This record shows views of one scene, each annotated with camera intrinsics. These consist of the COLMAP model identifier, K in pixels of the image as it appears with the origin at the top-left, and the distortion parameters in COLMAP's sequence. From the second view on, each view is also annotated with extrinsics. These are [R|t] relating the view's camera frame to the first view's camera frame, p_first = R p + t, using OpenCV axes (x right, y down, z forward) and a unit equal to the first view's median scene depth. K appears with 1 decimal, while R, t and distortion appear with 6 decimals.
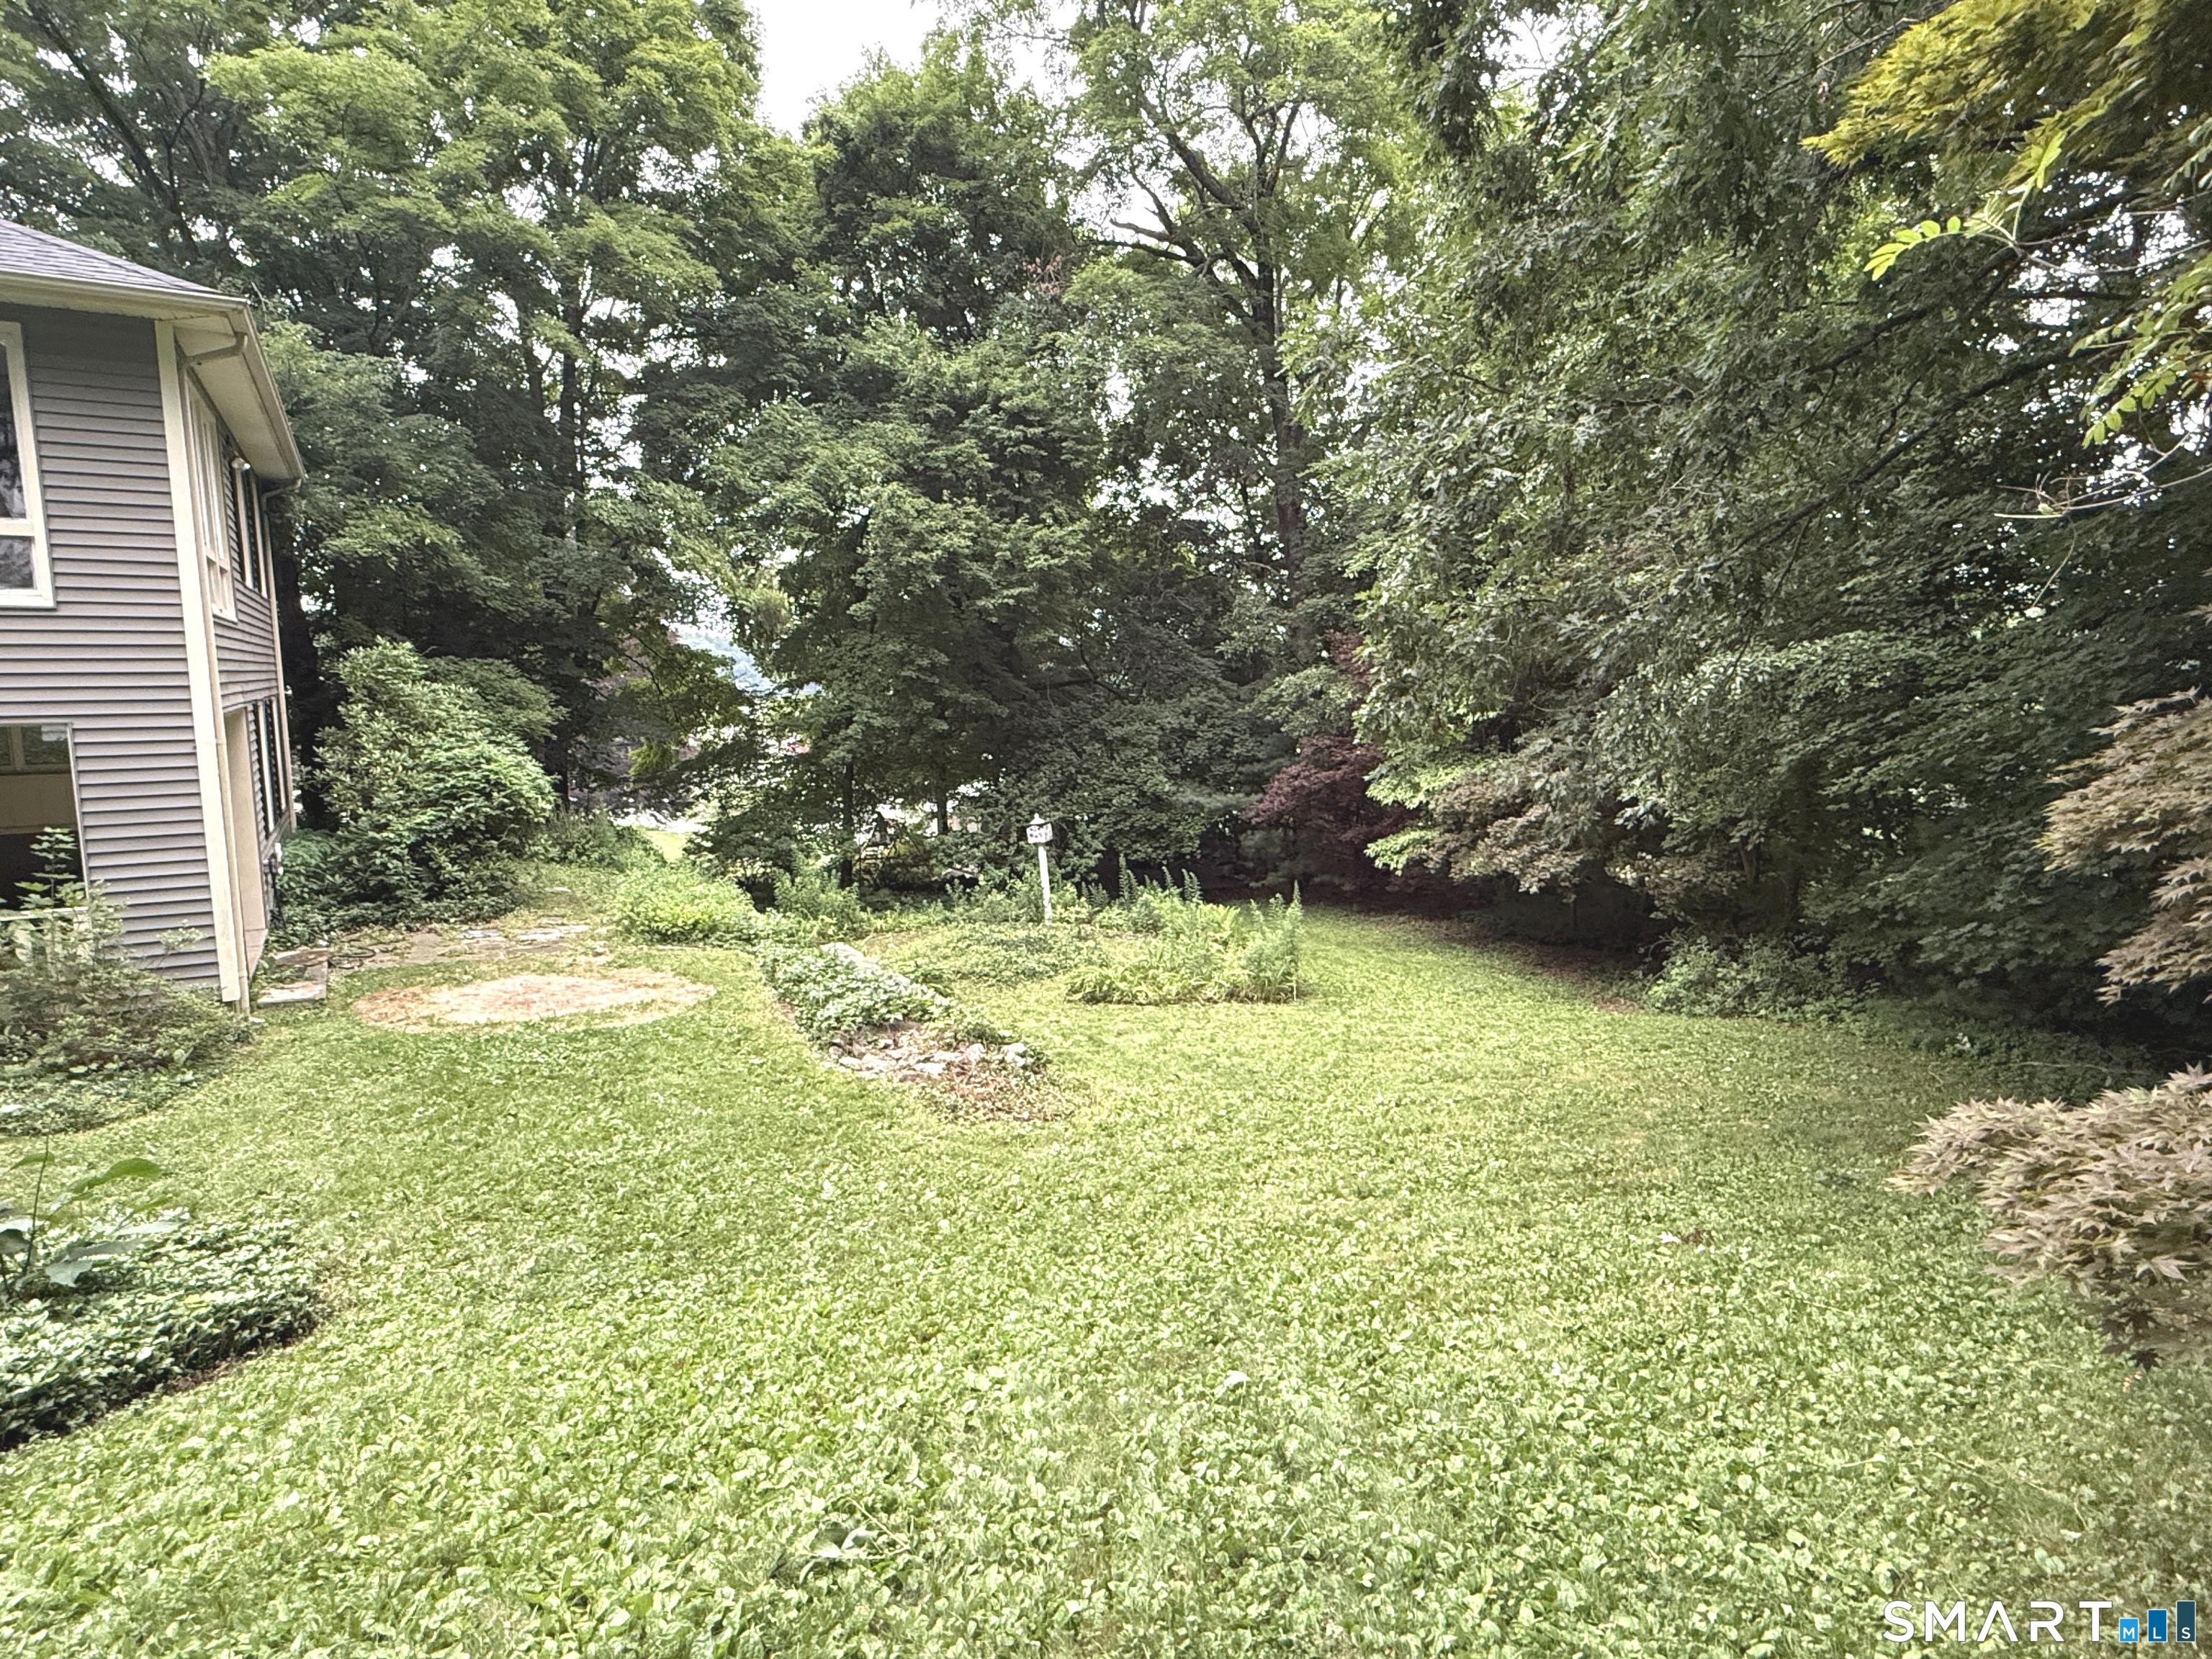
lens RADIAL K [[1185.7, 0, 1114.7], [0, 1185.7, 830.5], [0, 0, 1]] dist [0.000854, 0.000380]
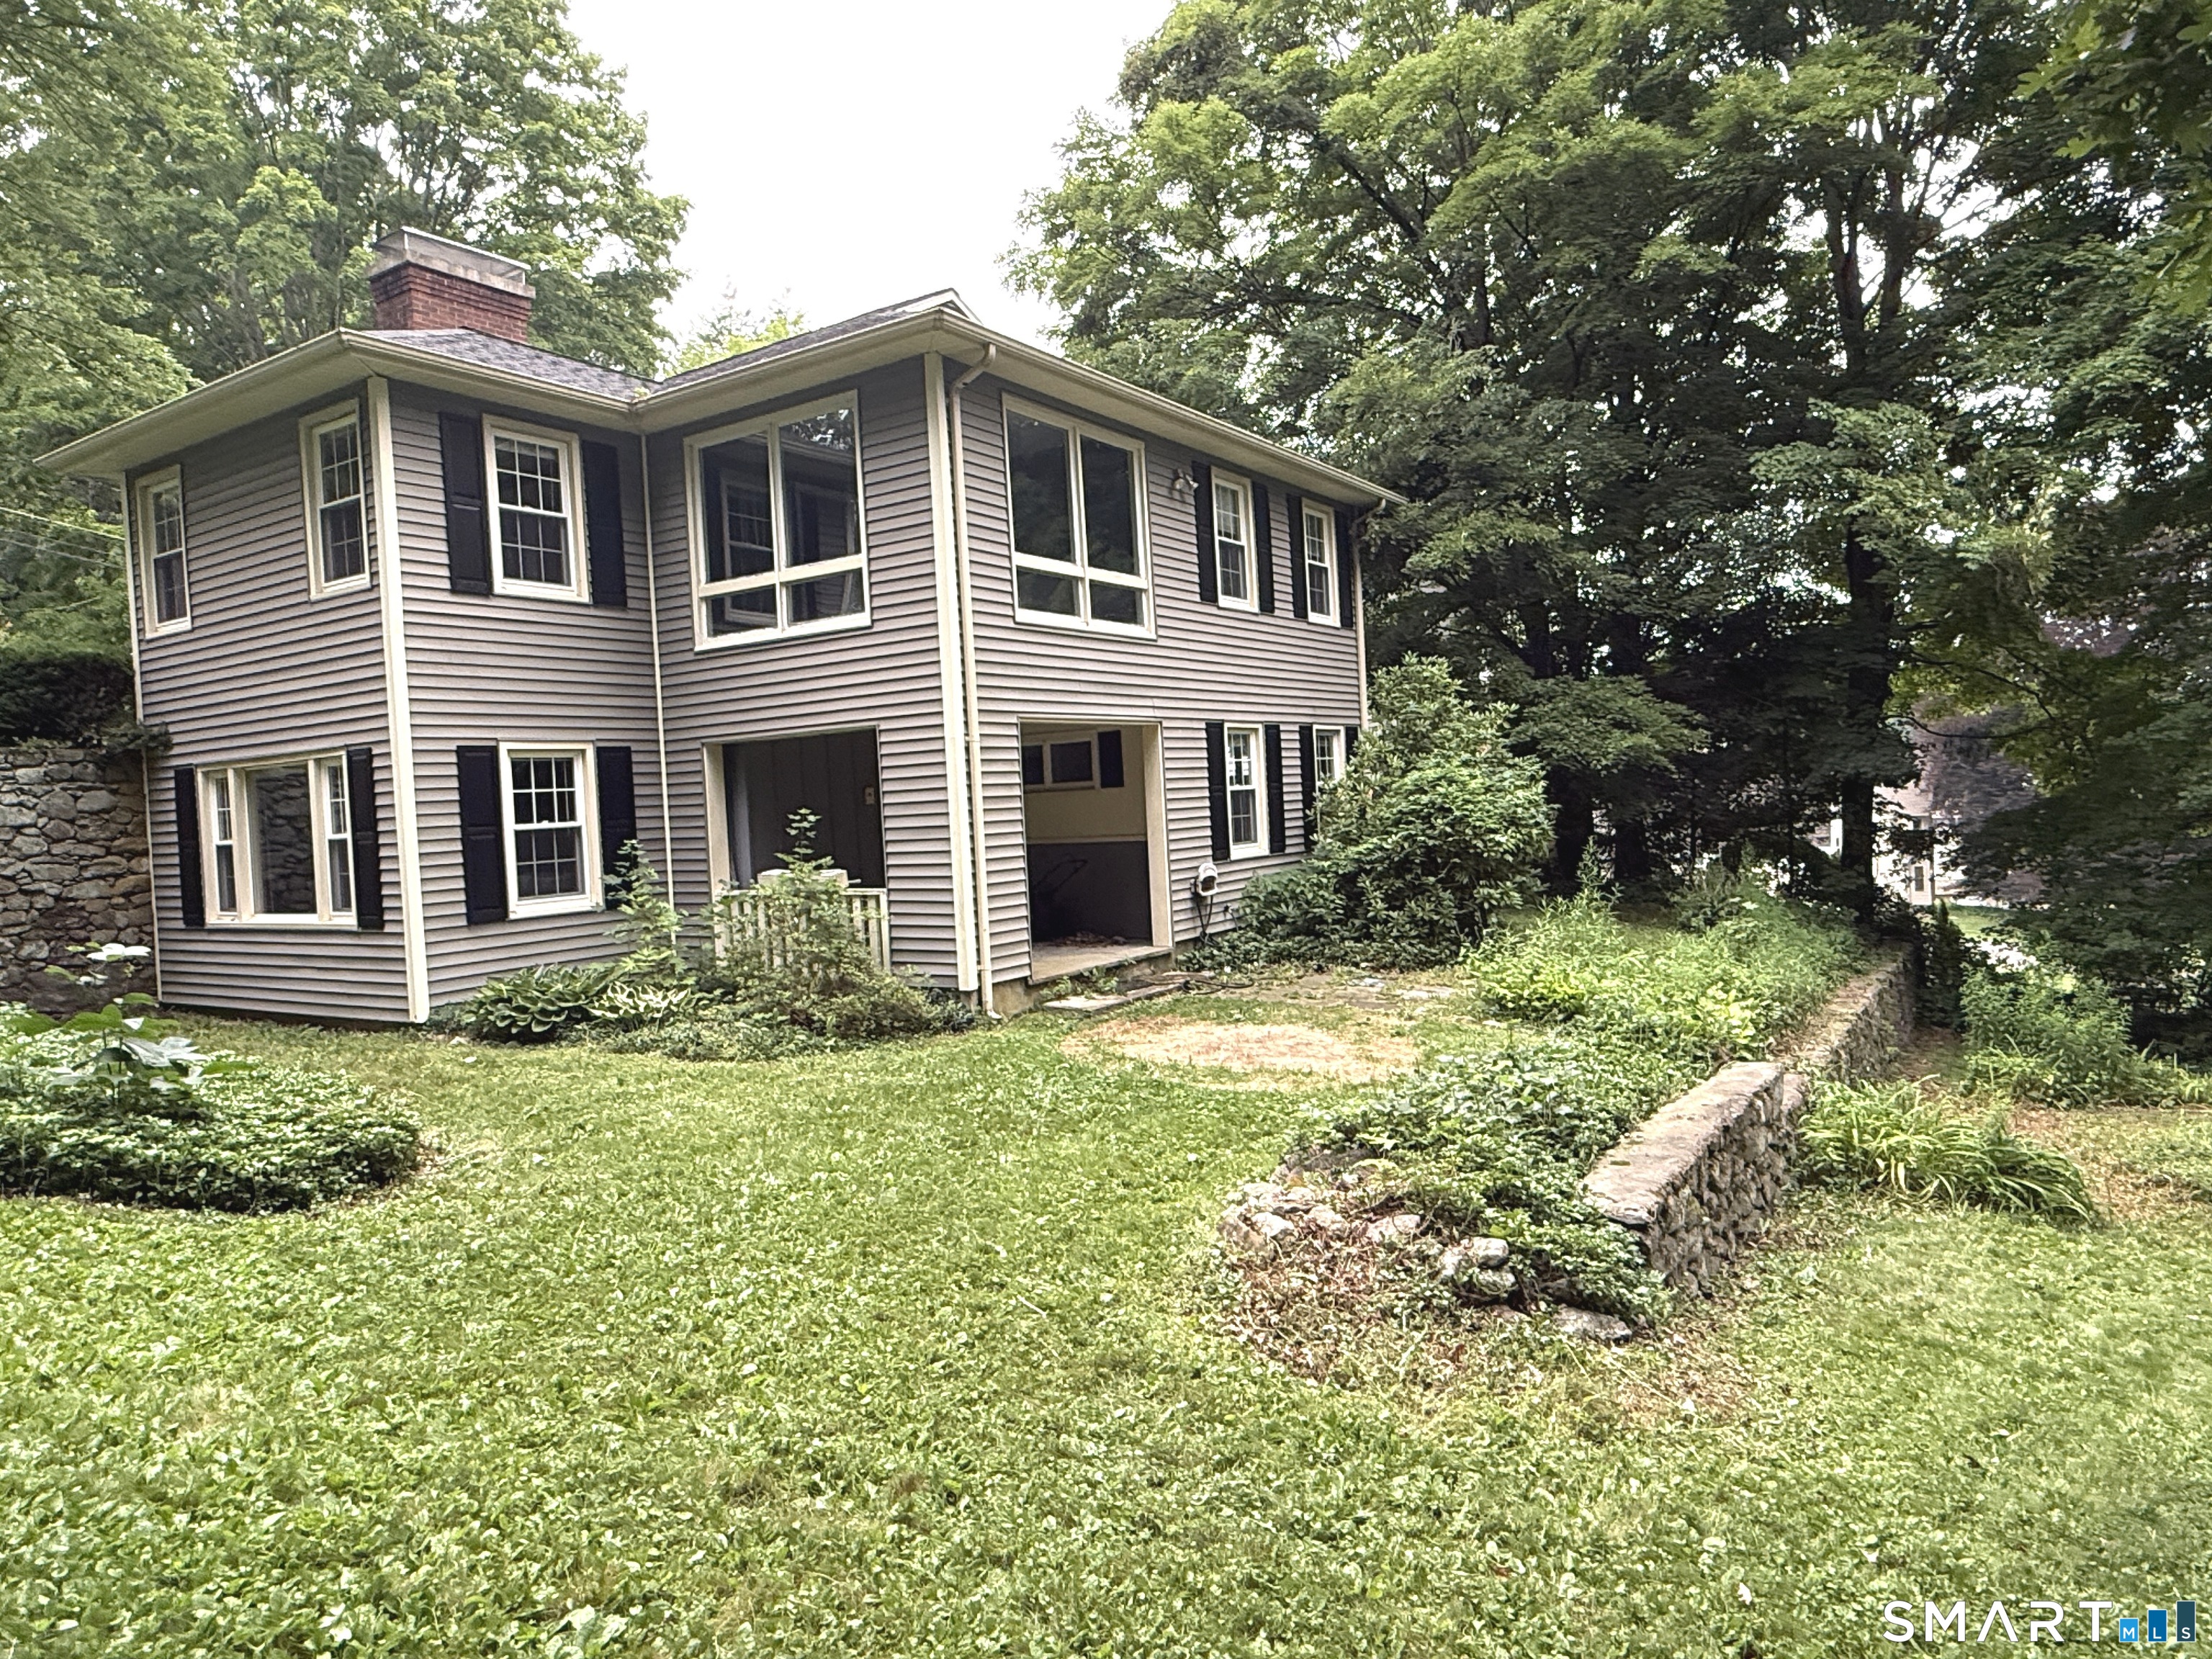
lens RADIAL K [[1383.7, 0, 1107.6], [0, 1383.7, 830.6], [0, 0, 1]] dist [0.003279, 0.002160]
pose [[0.437335, 0.000336, -0.899299, 0.242308], [-0.066241, 0.997295, -0.031841, 0.022409], [0.896856, 0.073496, 0.436174, 0.376216]]
